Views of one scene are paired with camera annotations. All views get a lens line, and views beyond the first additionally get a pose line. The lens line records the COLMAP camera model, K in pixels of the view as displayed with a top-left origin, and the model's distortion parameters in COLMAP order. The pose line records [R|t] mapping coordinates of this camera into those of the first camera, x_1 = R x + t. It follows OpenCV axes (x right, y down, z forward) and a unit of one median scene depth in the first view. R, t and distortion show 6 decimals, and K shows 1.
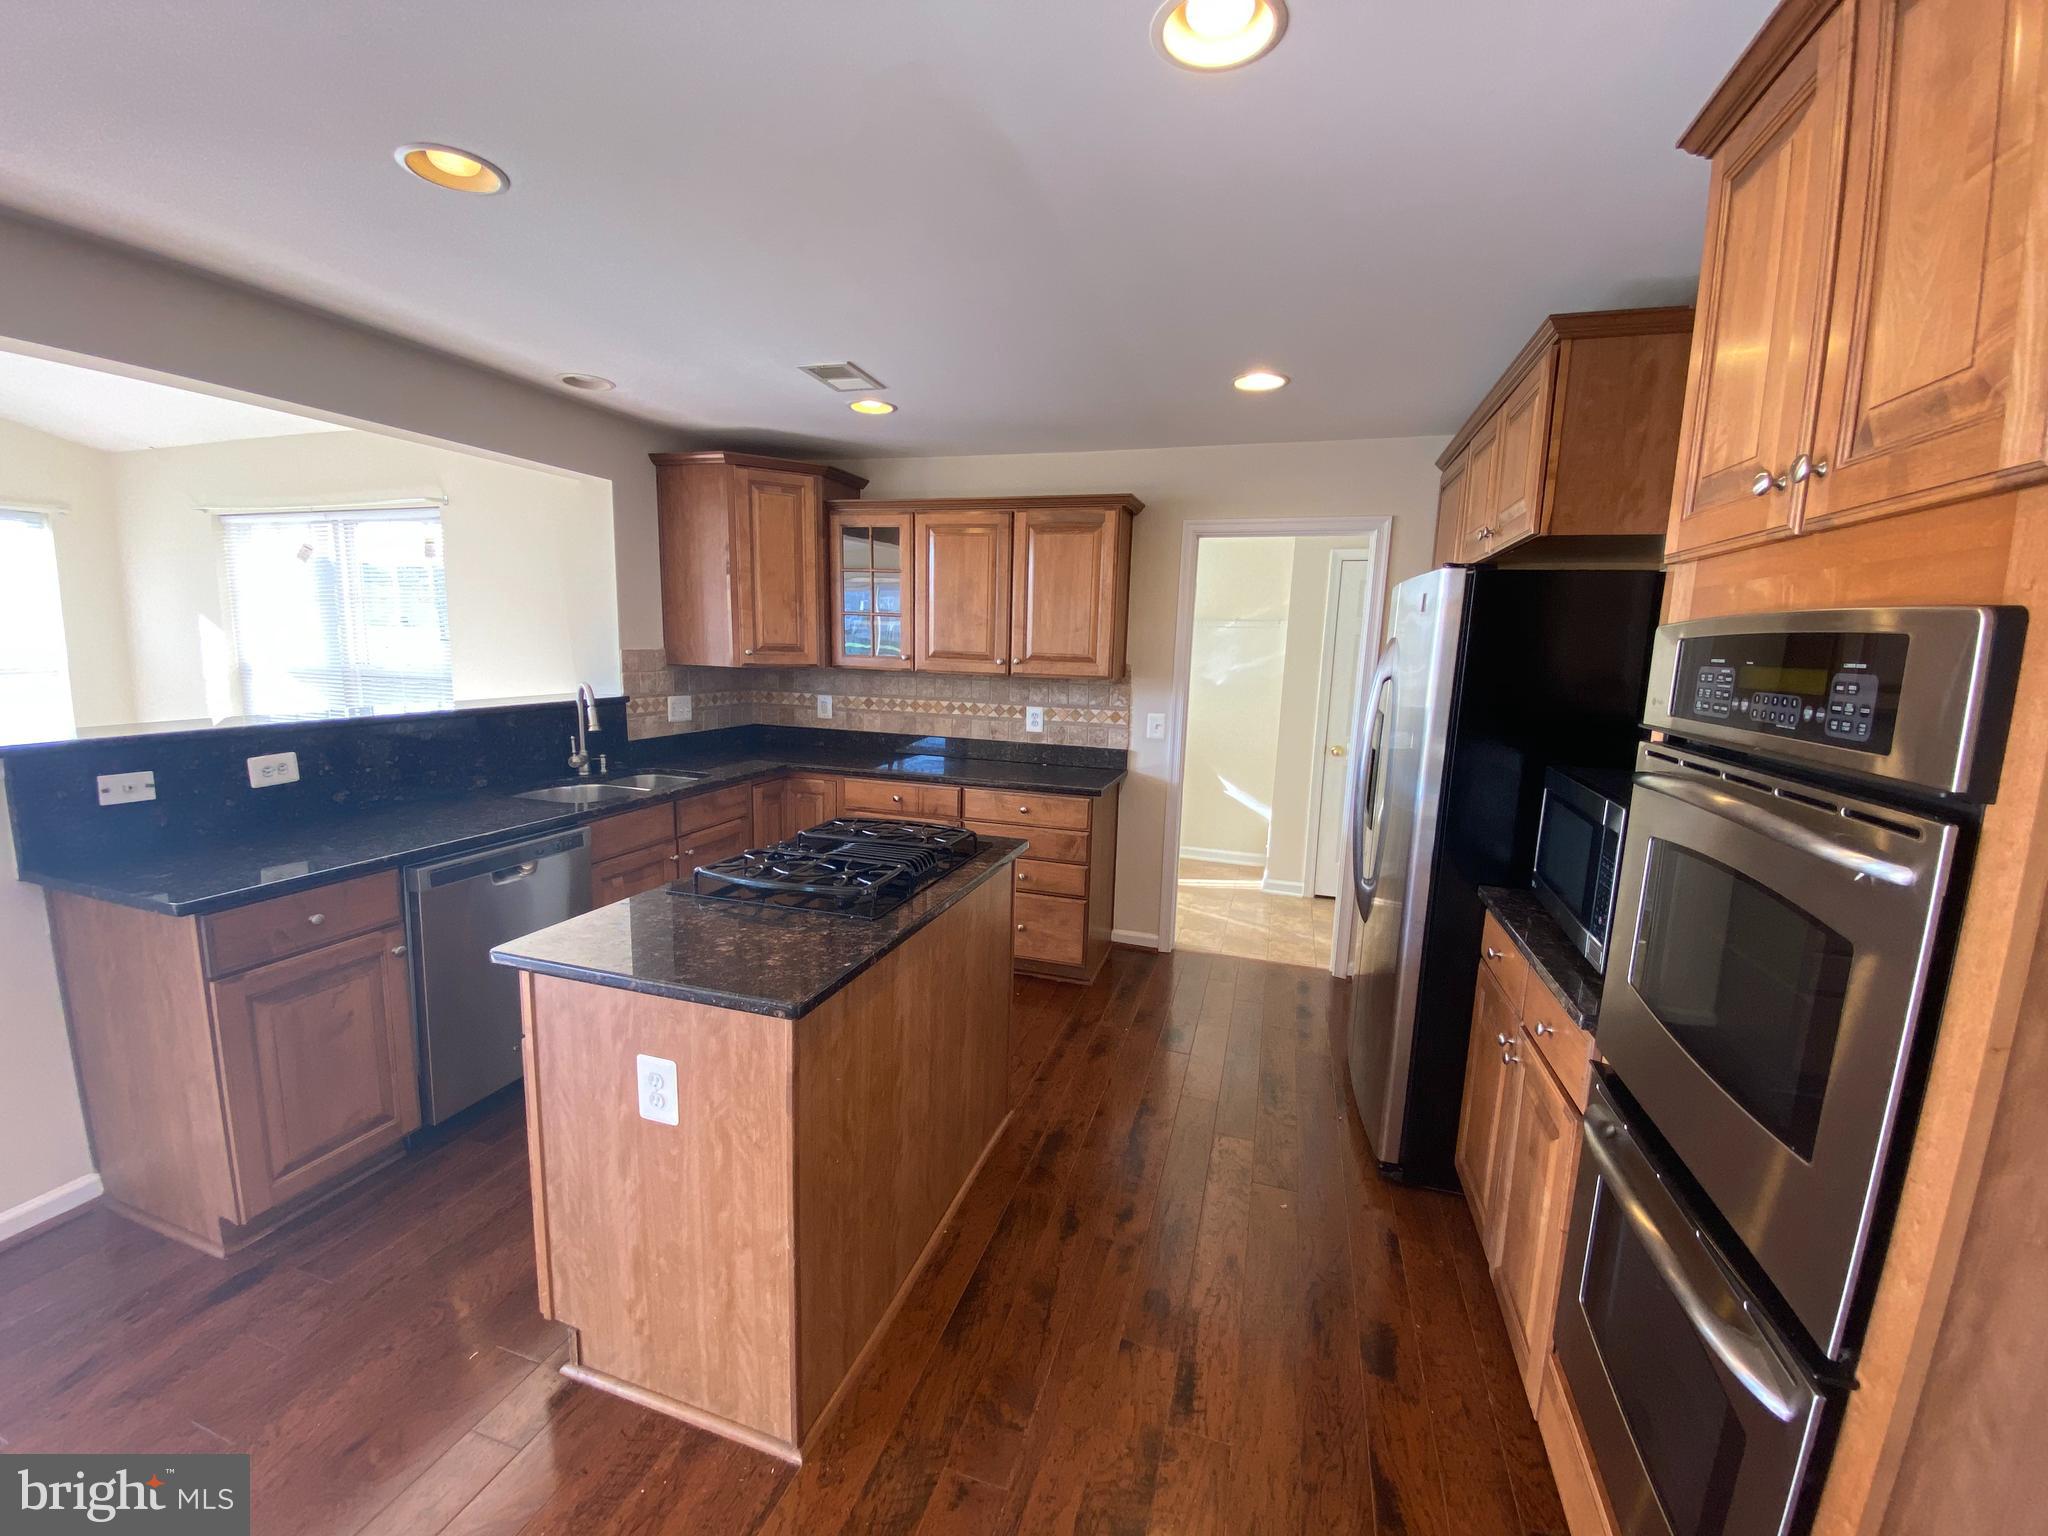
lens RADIAL K [[832.4, 0, 1025.8], [0, 832.4, 737.2], [0, 0, 1]] dist [0.001859, -0.004121]
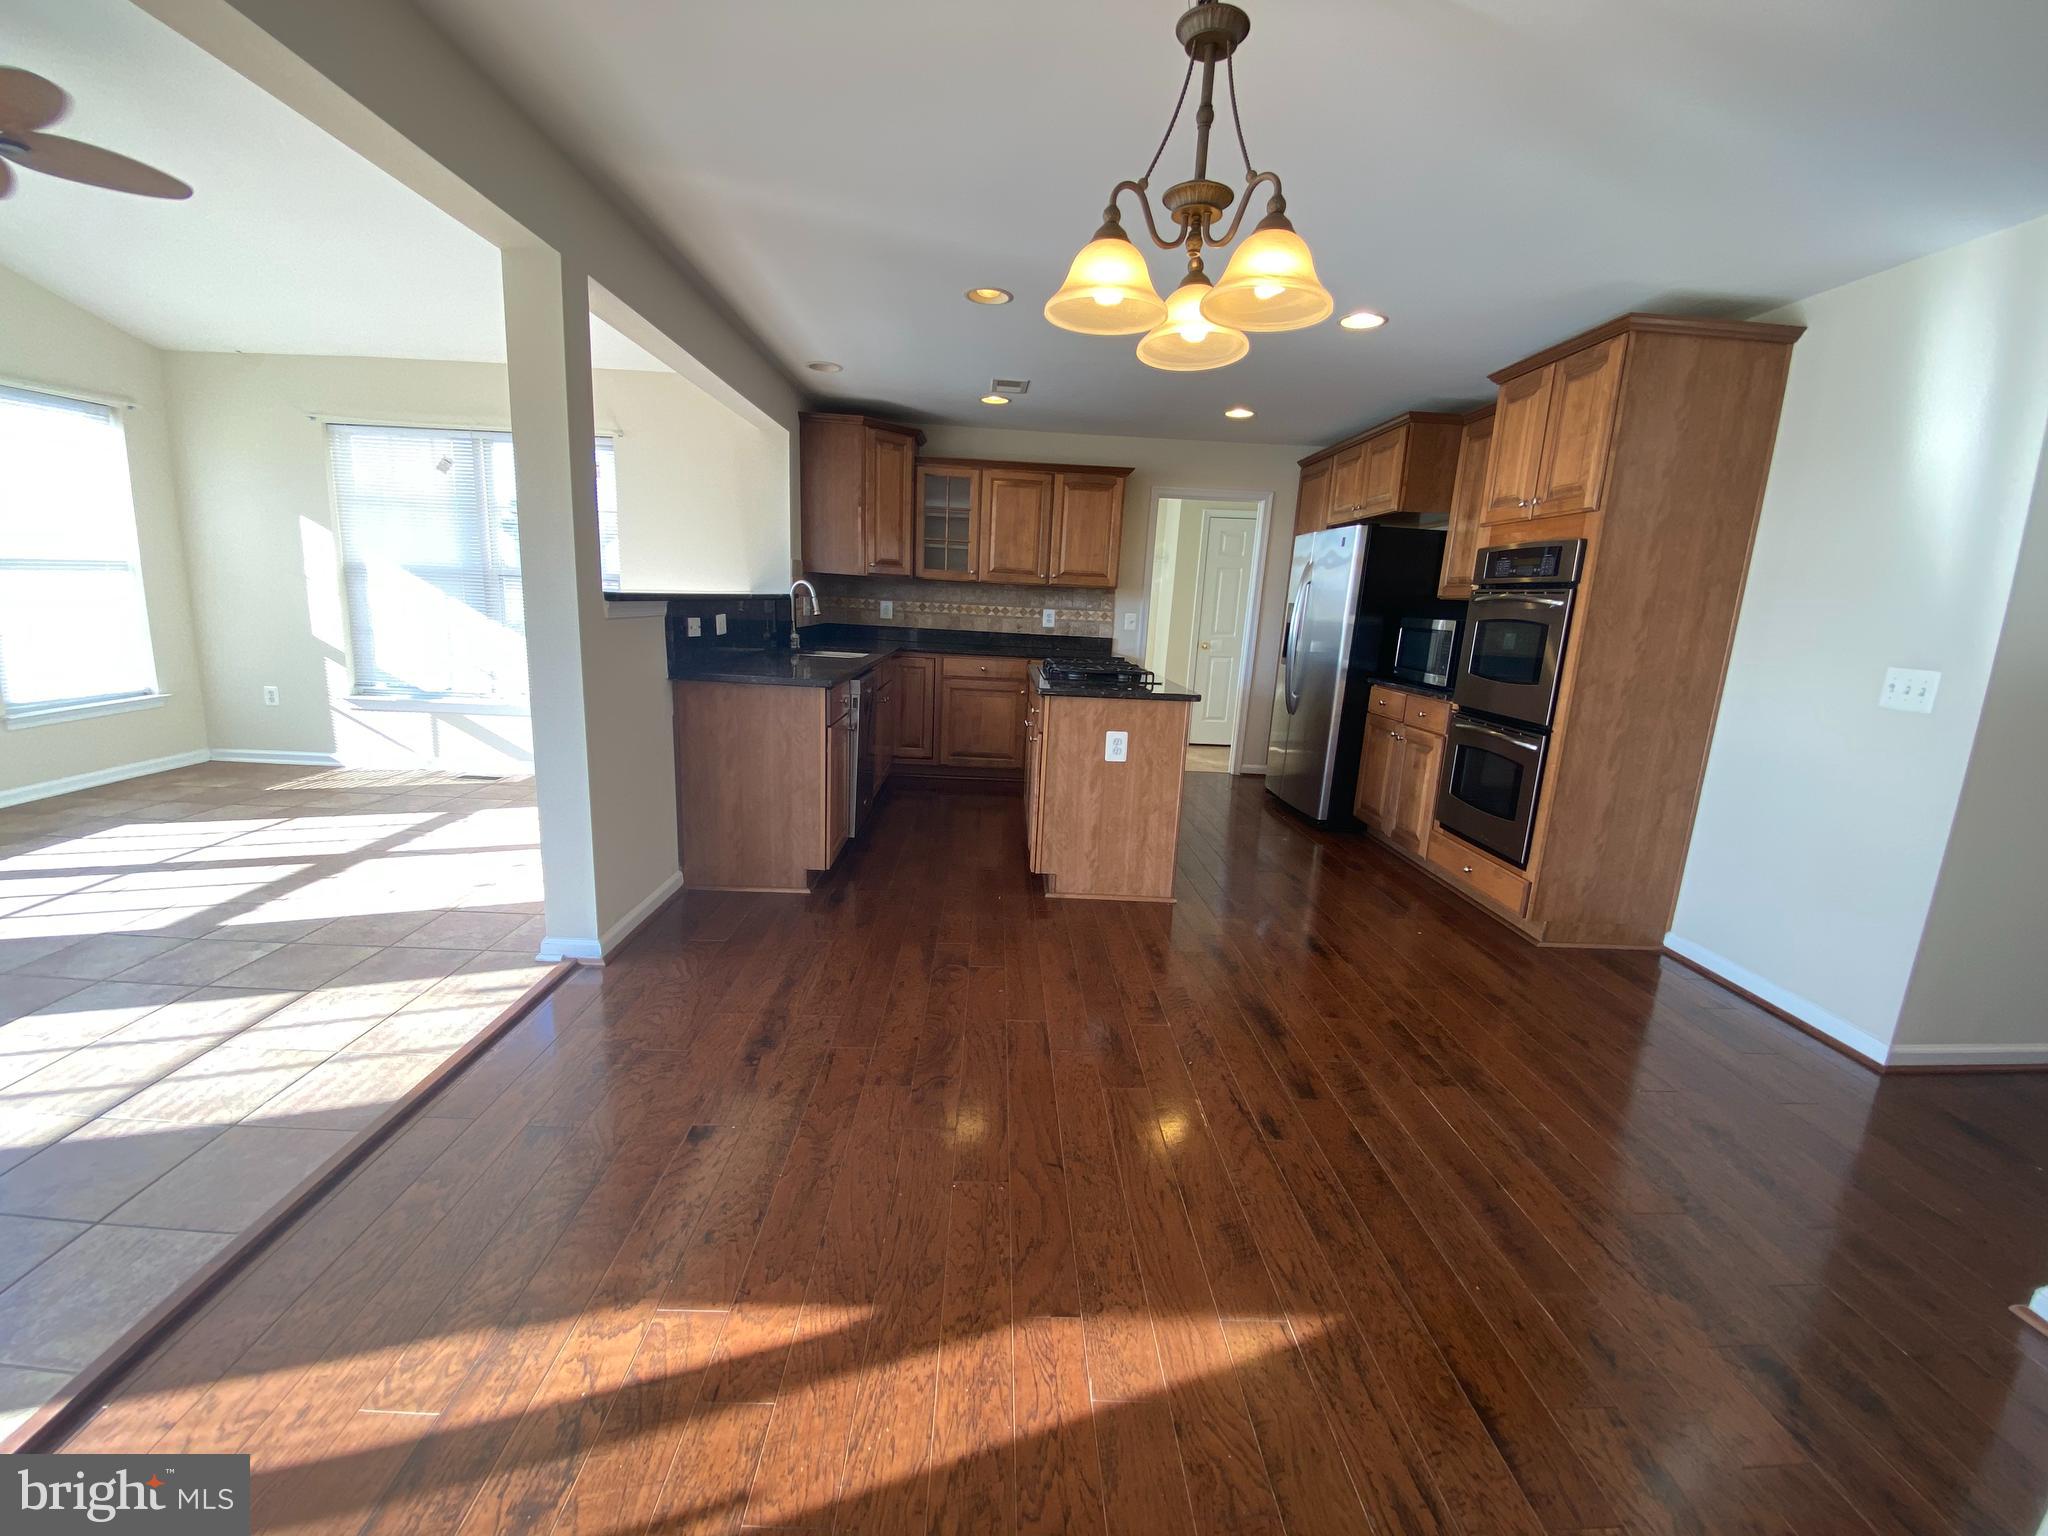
lens RADIAL K [[832.4, 0, 1020.4], [0, 832.4, 763.3], [0, 0, 1]] dist [0.001859, -0.004121]
pose [[0.941991, -0.048110, 0.332172, -0.581936], [0.017657, 0.995406, 0.094097, 0.102596], [-0.335173, -0.082774, 0.938513, -0.414505]]
